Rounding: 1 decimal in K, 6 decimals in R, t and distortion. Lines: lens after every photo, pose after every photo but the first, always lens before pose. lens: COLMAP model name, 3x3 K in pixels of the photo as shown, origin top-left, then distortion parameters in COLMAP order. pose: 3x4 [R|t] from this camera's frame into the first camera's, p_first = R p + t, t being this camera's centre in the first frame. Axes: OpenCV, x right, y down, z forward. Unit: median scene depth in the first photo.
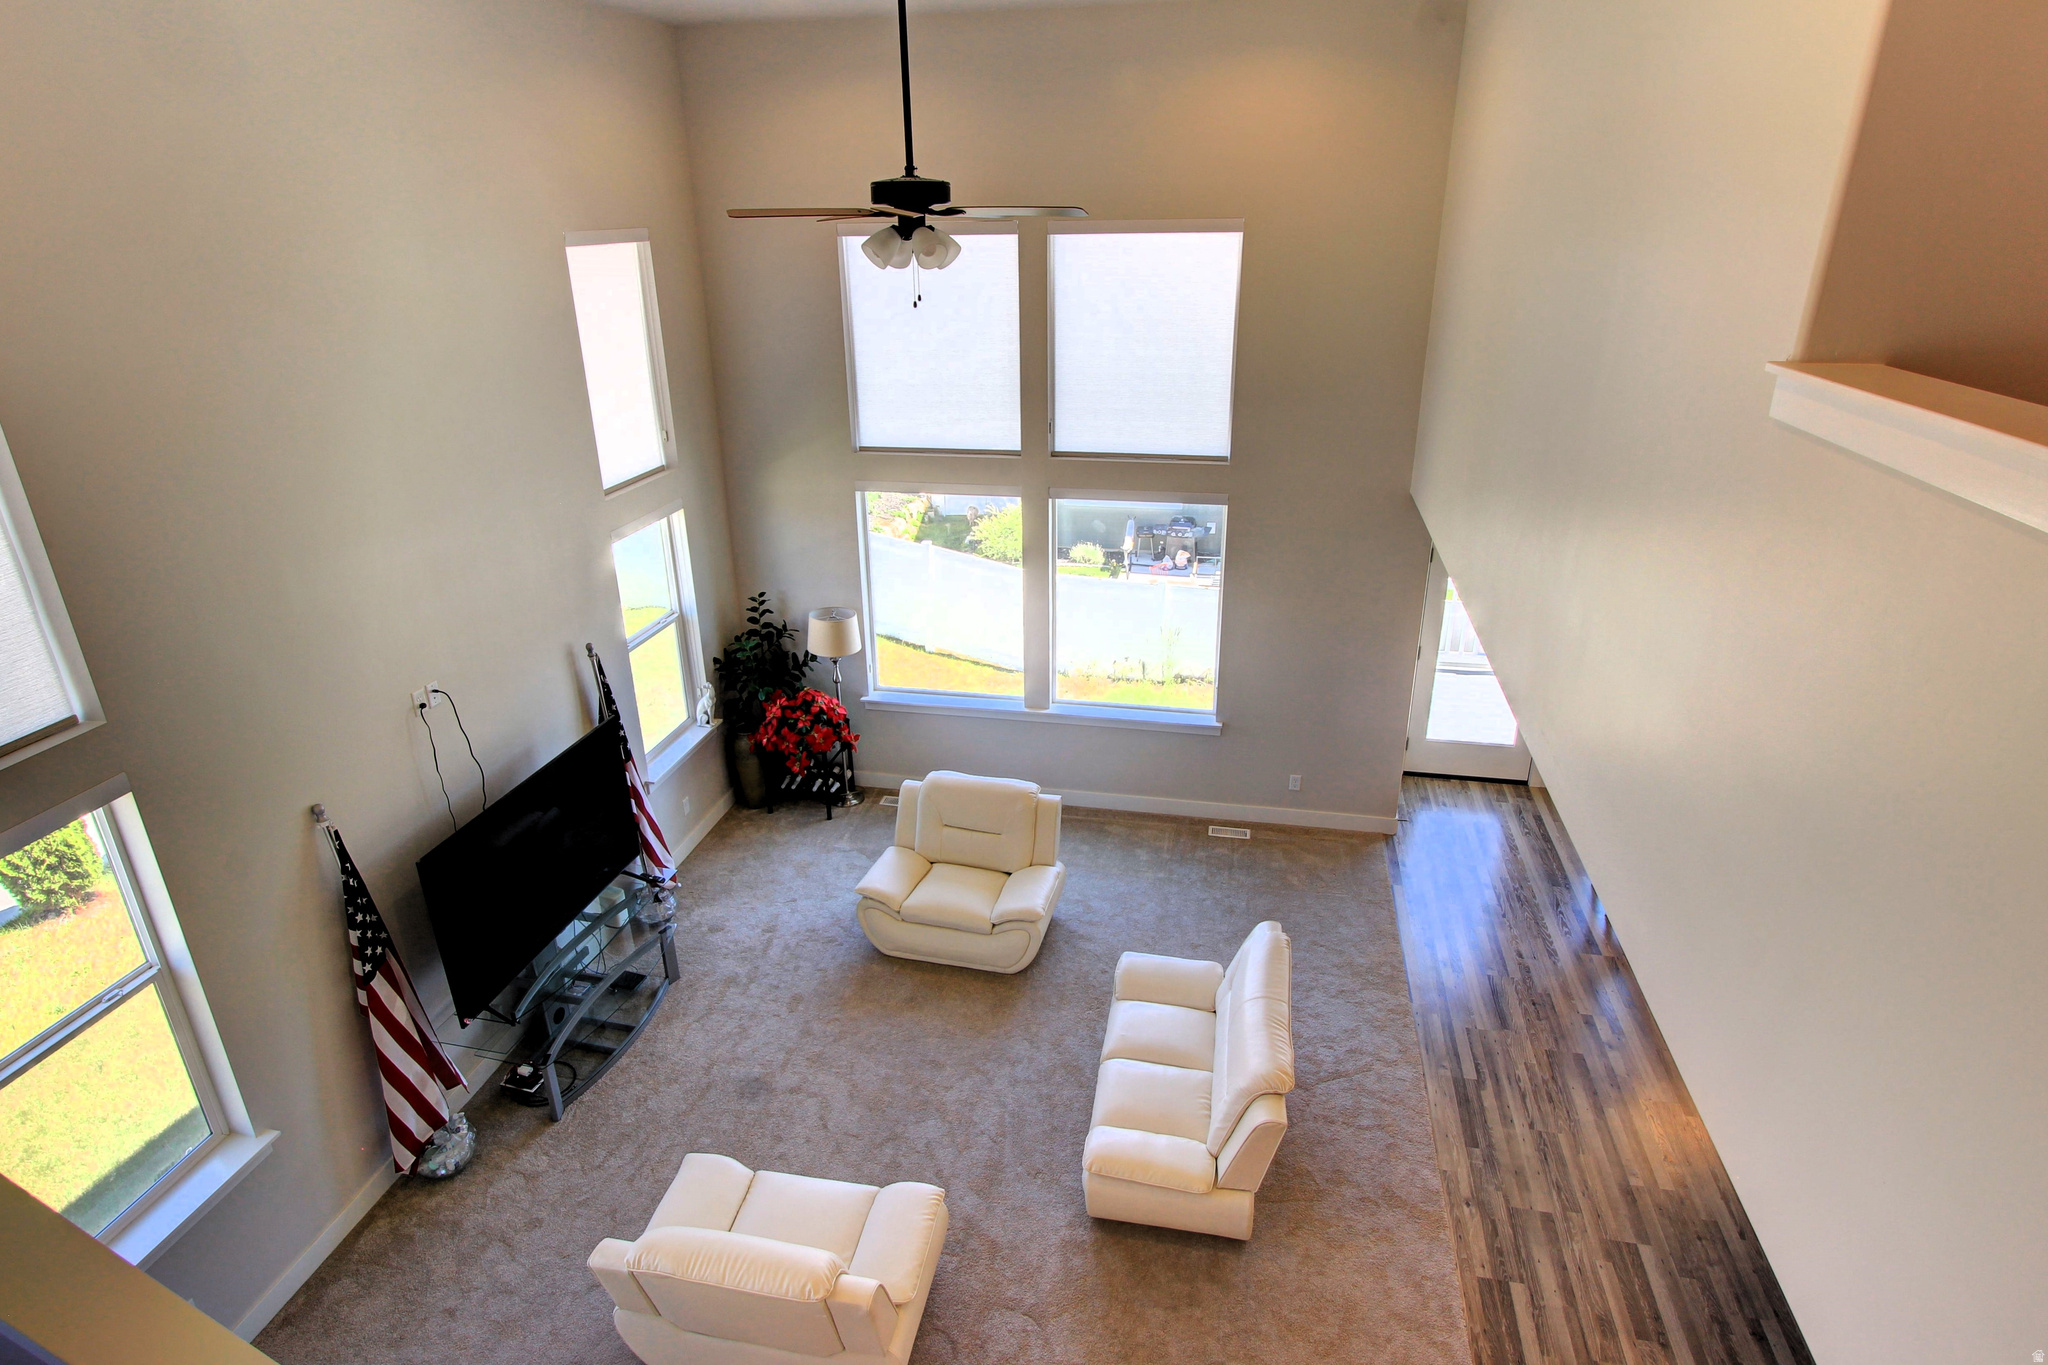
lens RADIAL K [[1113.6, 0, 1000.8], [0, 1113.6, 668.3], [0, 0, 1]] dist [-0.005760, -0.000546]
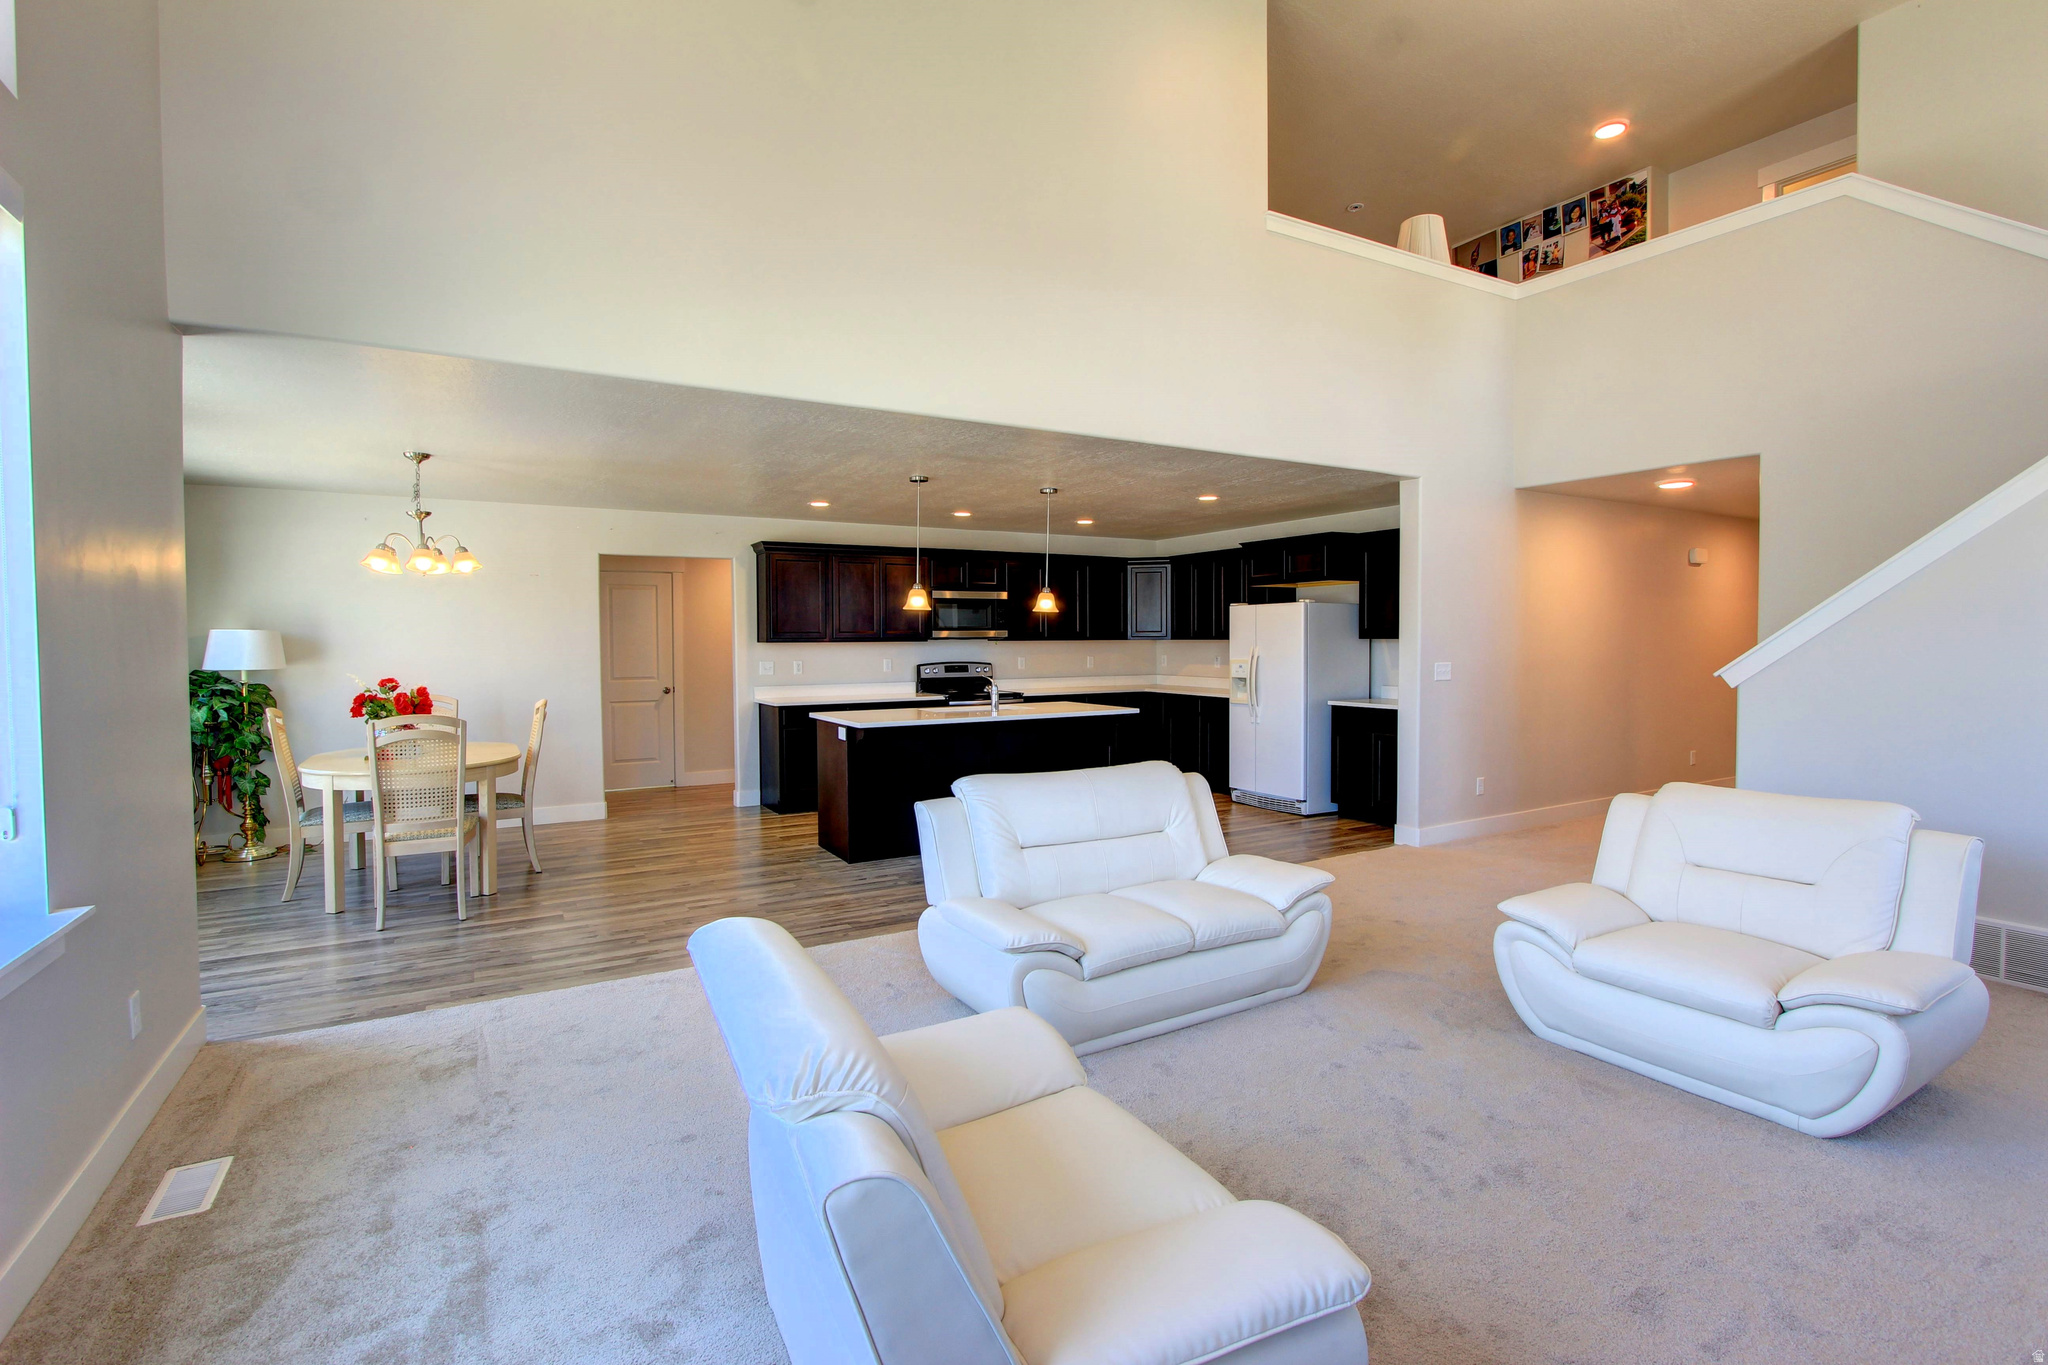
lens RADIAL K [[947.0, 0, 1008.7], [0, 947.0, 669.0], [0, 0, 1]] dist [-0.002285, -0.000206]
pose [[-0.665135, -0.001710, 0.746721, -0.222668], [0.302253, 0.913799, 0.271321, -0.010239], [-0.682817, 0.406163, -0.607283, 1.057889]]
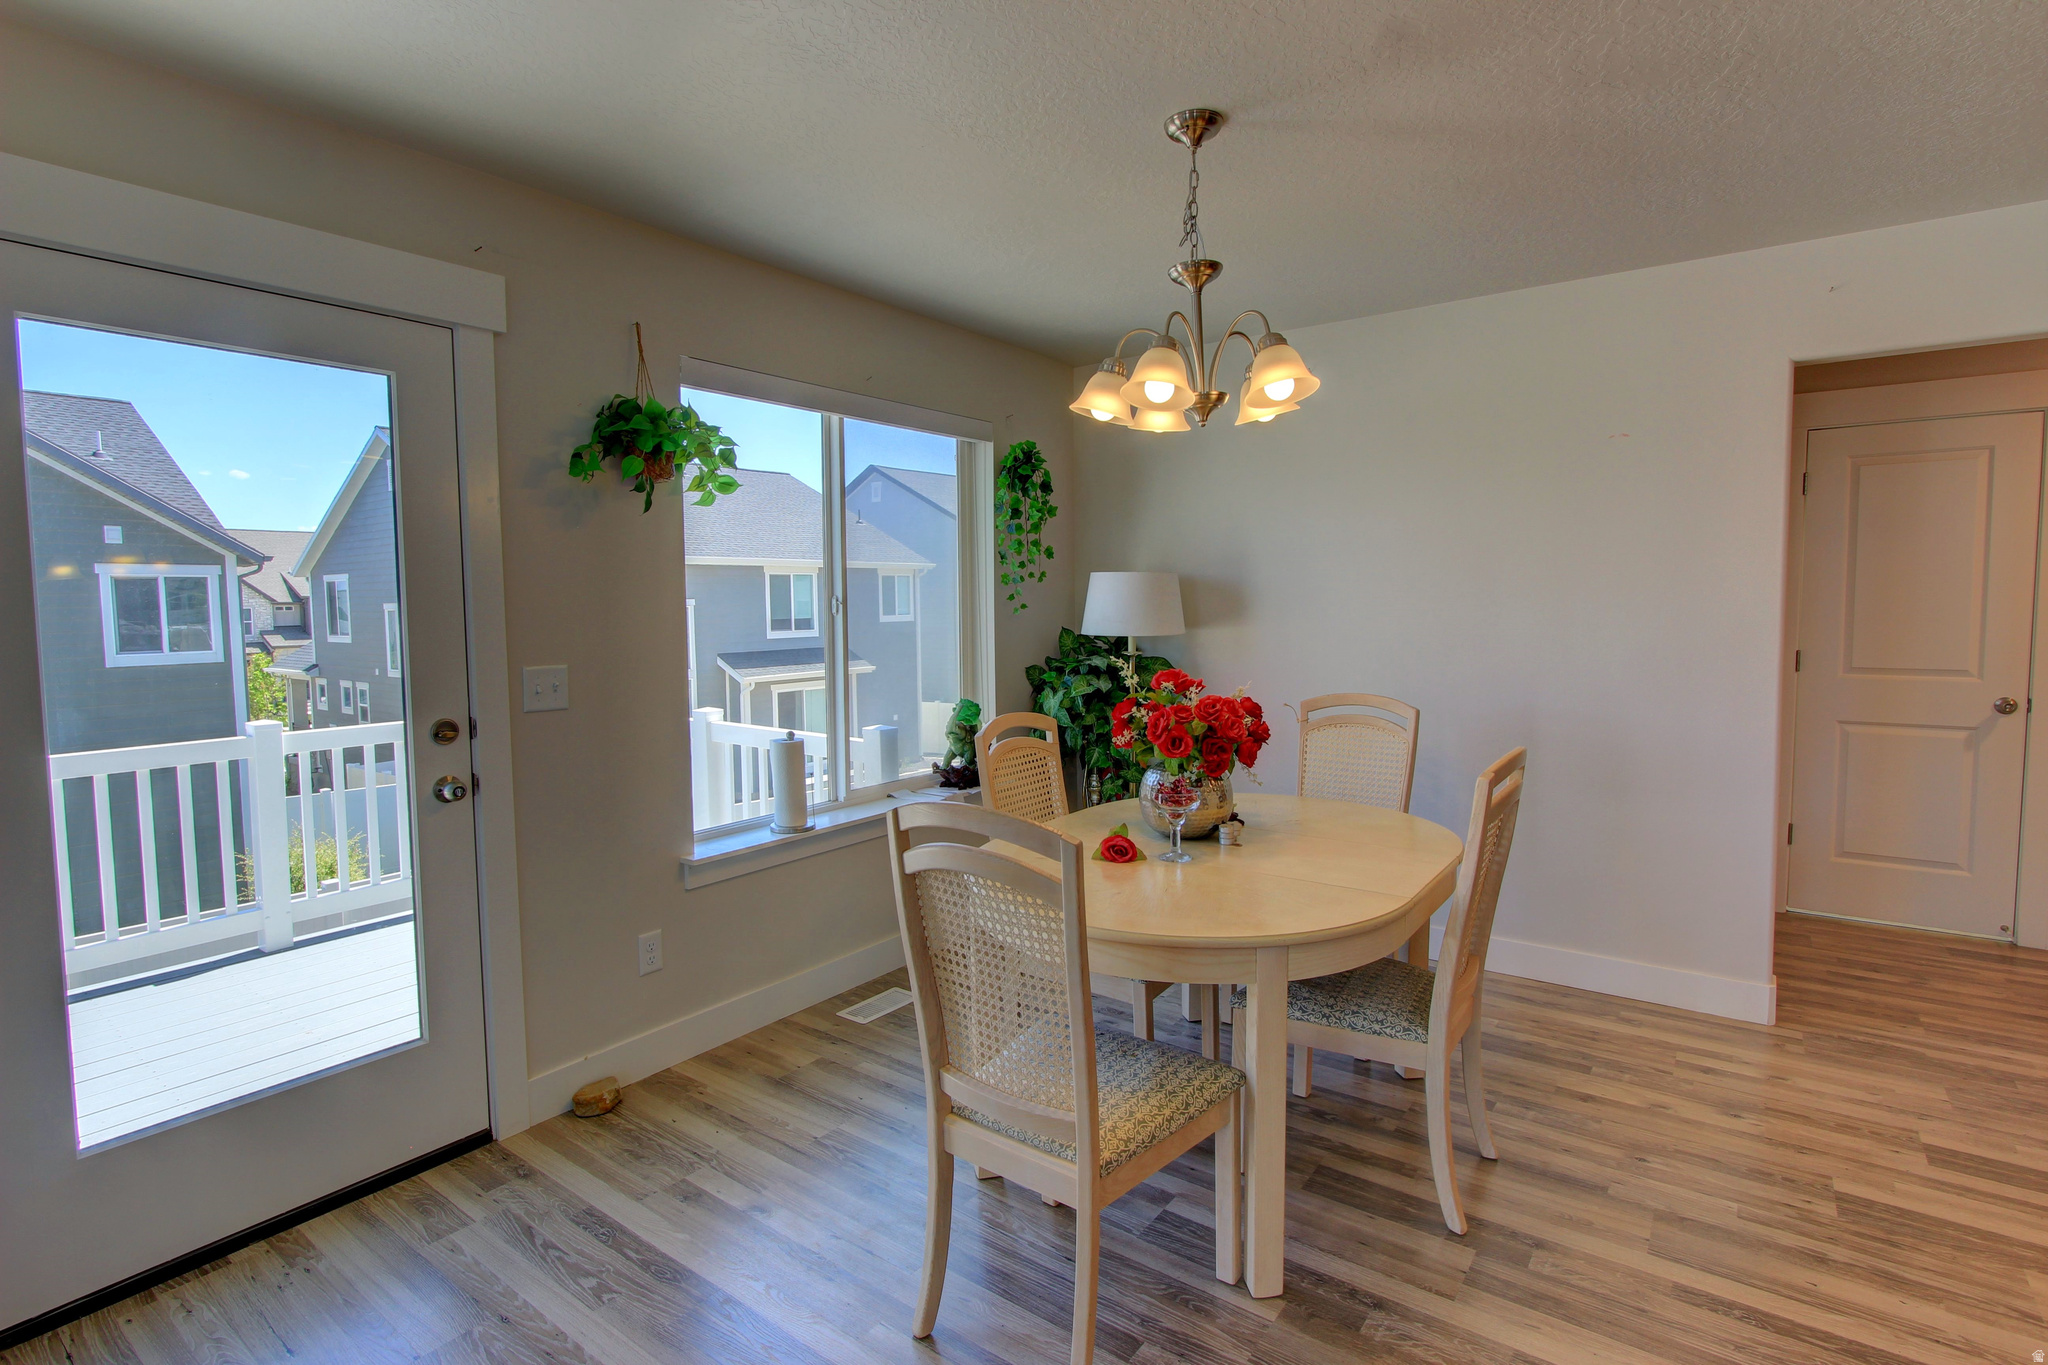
lens RADIAL K [[1003.1, 0, 1014.6], [0, 1003.1, 667.8], [0, 0, 1]] dist [-0.016258, -0.000230]
pose [[0.414956, -0.050143, 0.908459, 0.327045], [0.352905, 0.929181, -0.109910, 0.072430], [-0.838612, 0.366207, 0.403265, 0.837118]]
